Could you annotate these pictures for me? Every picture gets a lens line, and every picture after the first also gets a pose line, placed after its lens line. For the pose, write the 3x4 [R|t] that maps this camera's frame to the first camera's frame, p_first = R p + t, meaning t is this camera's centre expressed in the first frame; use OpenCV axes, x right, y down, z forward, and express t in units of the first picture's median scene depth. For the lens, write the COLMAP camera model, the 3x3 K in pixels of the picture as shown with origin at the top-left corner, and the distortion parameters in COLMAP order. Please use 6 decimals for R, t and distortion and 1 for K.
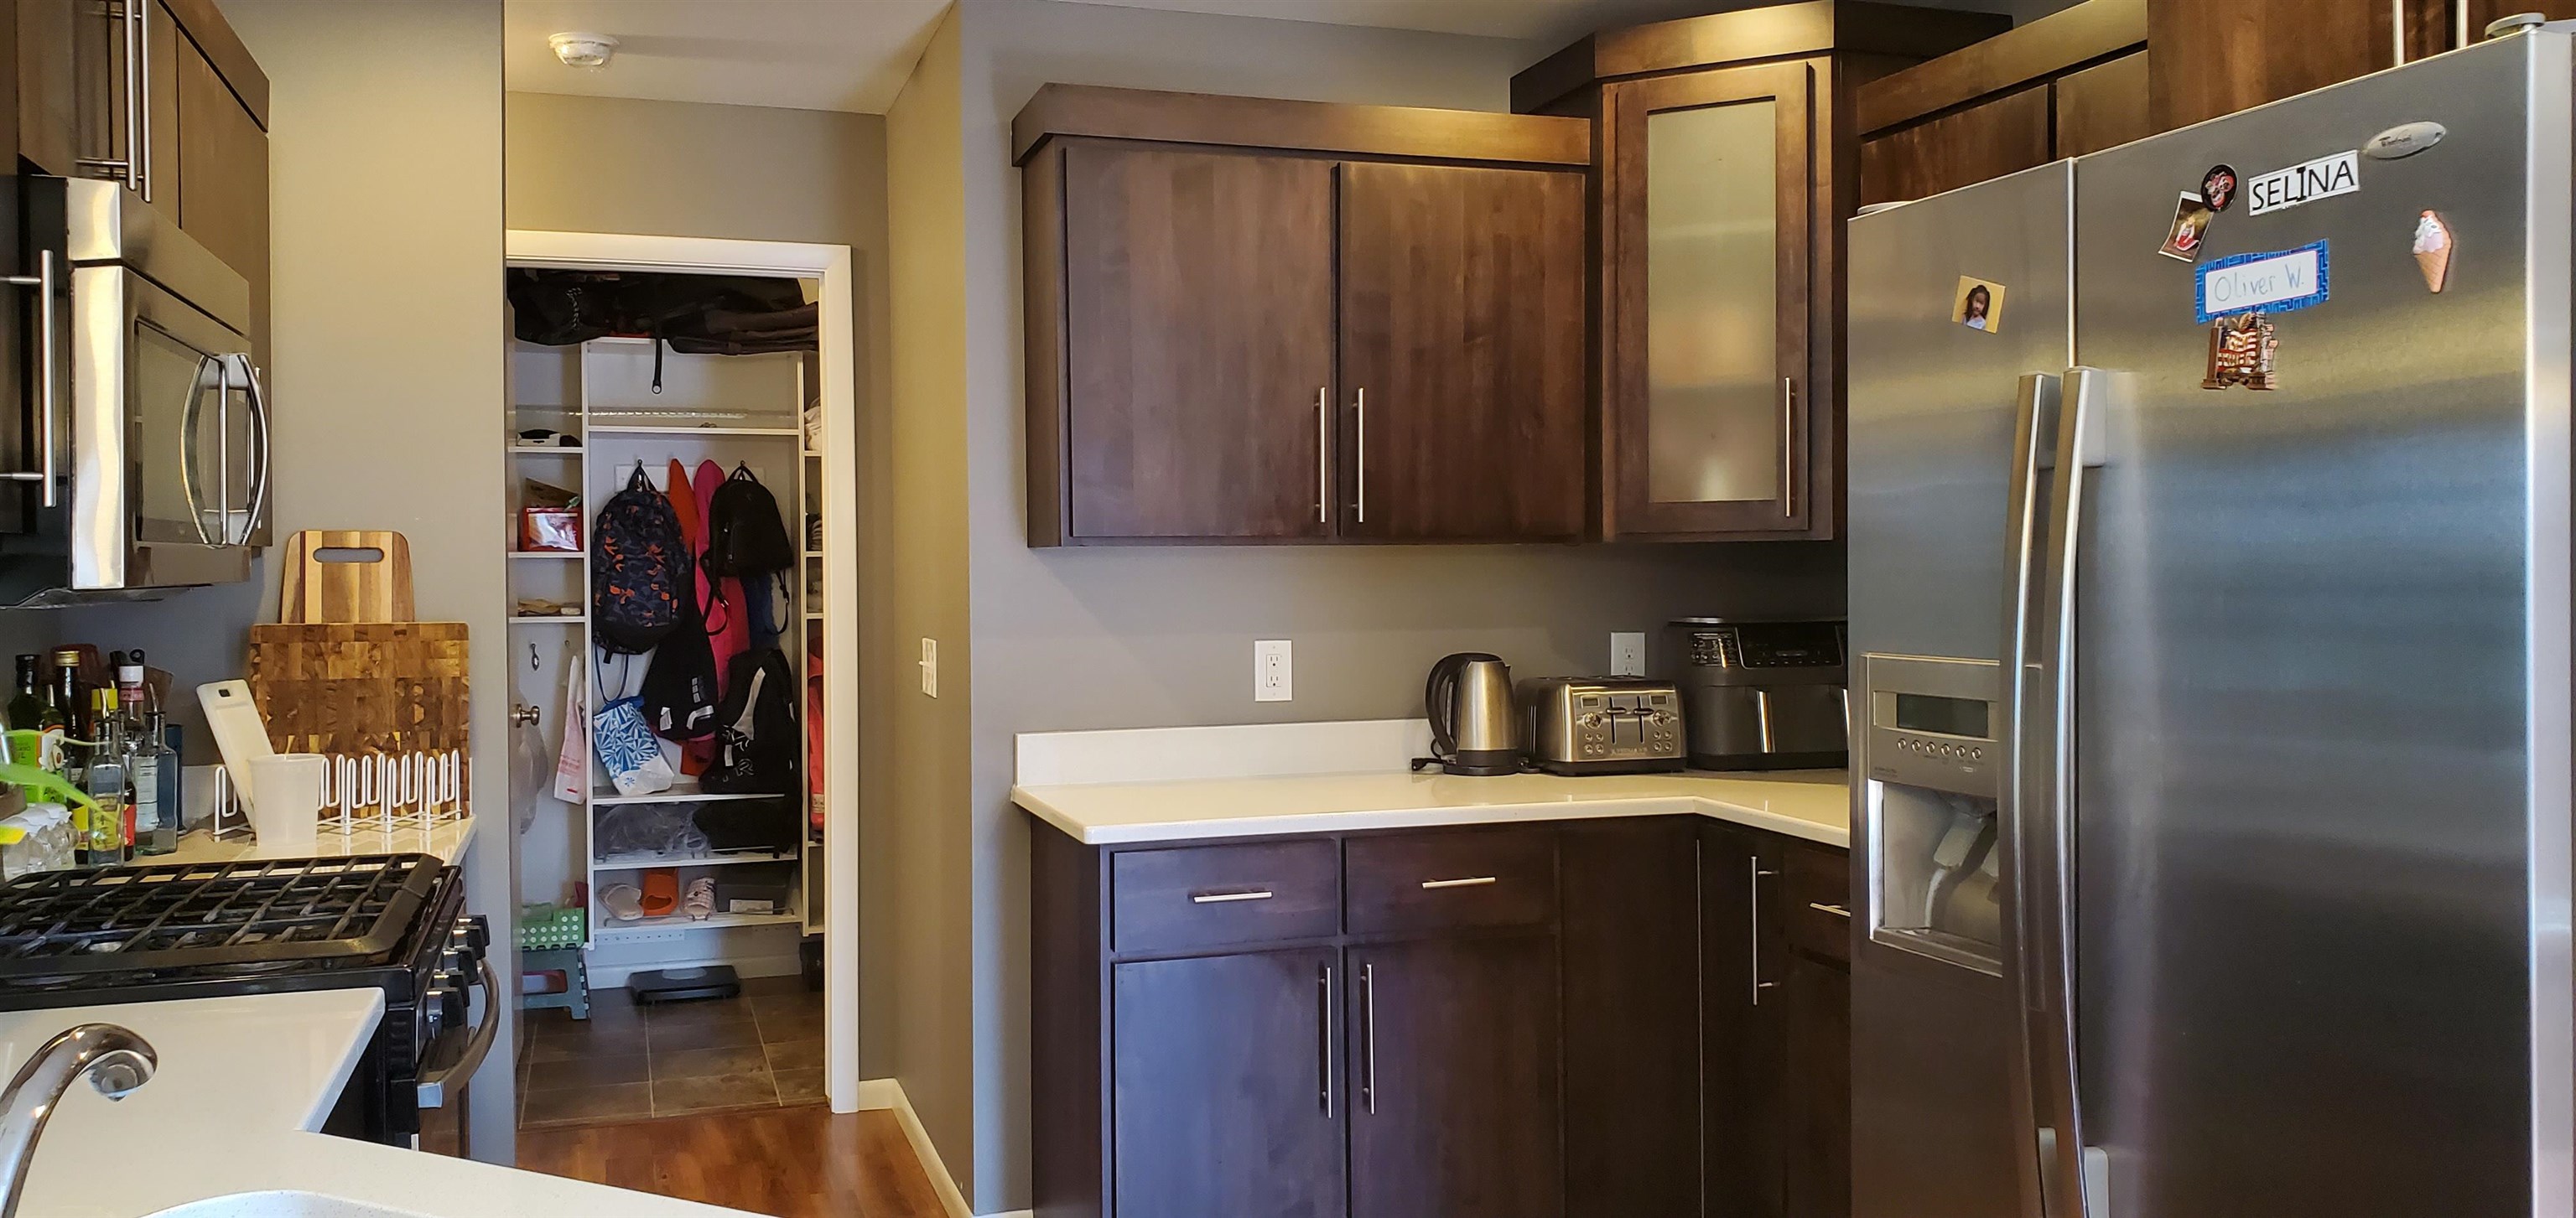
lens RADIAL K [[1884.6, 0, 1288.2], [0, 1884.6, 491.3], [0, 0, 1]] dist [-0.003466, -0.002850]
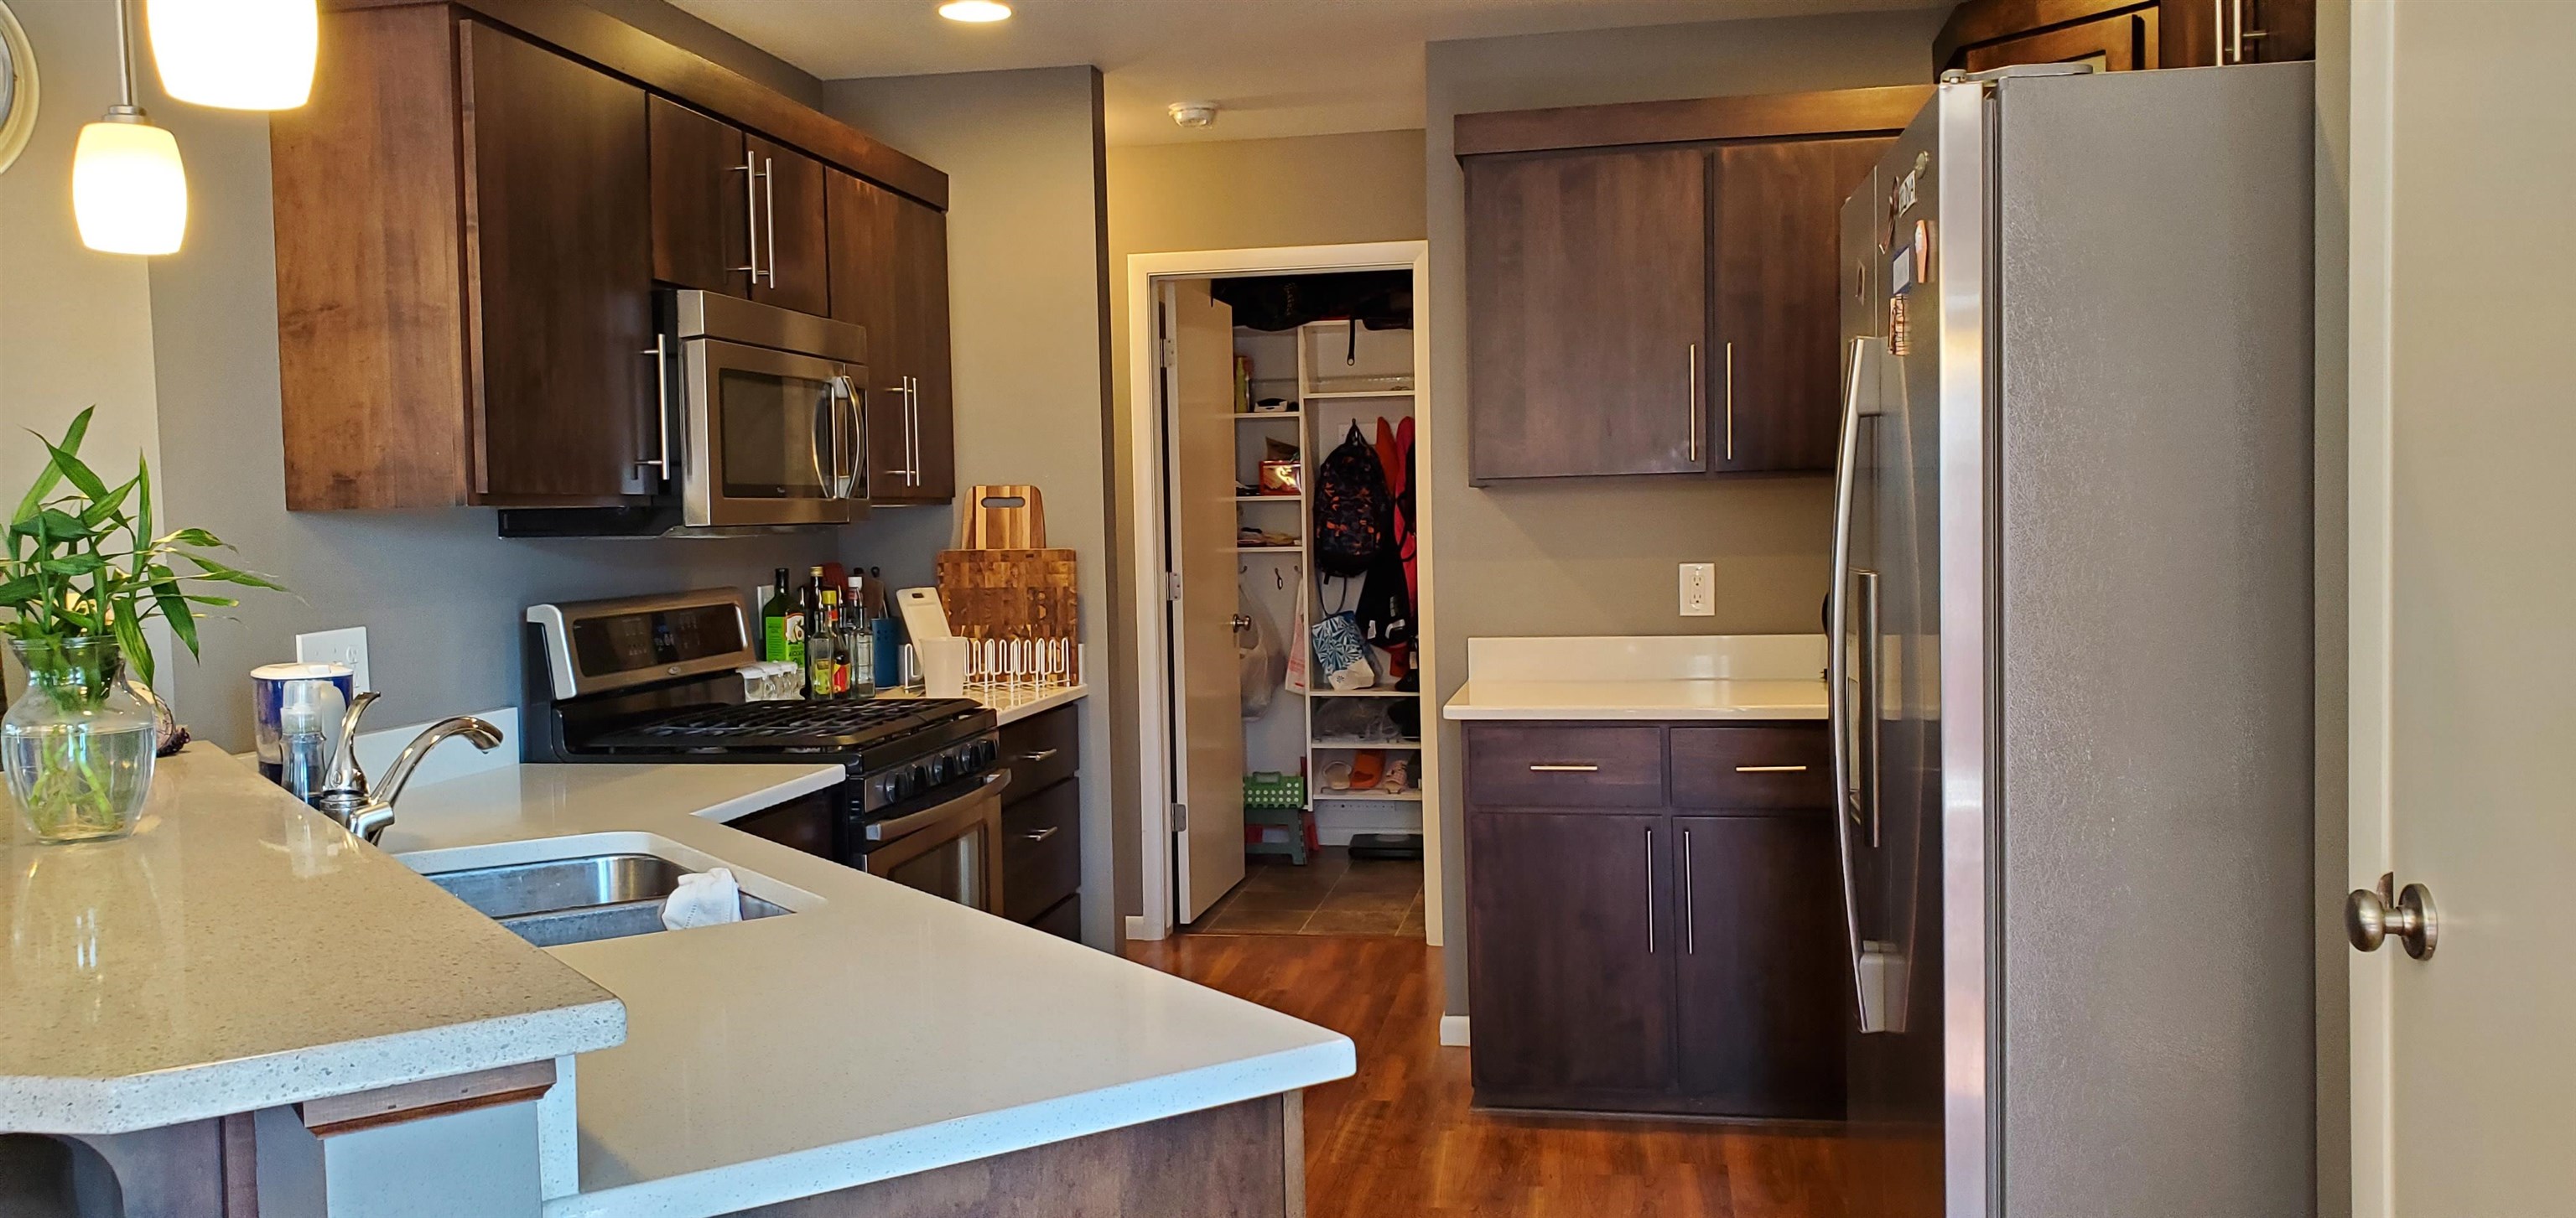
lens RADIAL K [[1943.9, 0, 1380.7], [0, 1943.9, 508.4], [0, 0, 1]] dist [0.129315, -0.197041]
pose [[0.878132, -0.013258, -0.478235, 0.413624], [0.034283, 0.998790, 0.035261, -0.003864], [0.477189, -0.047359, 0.877523, -0.155294]]
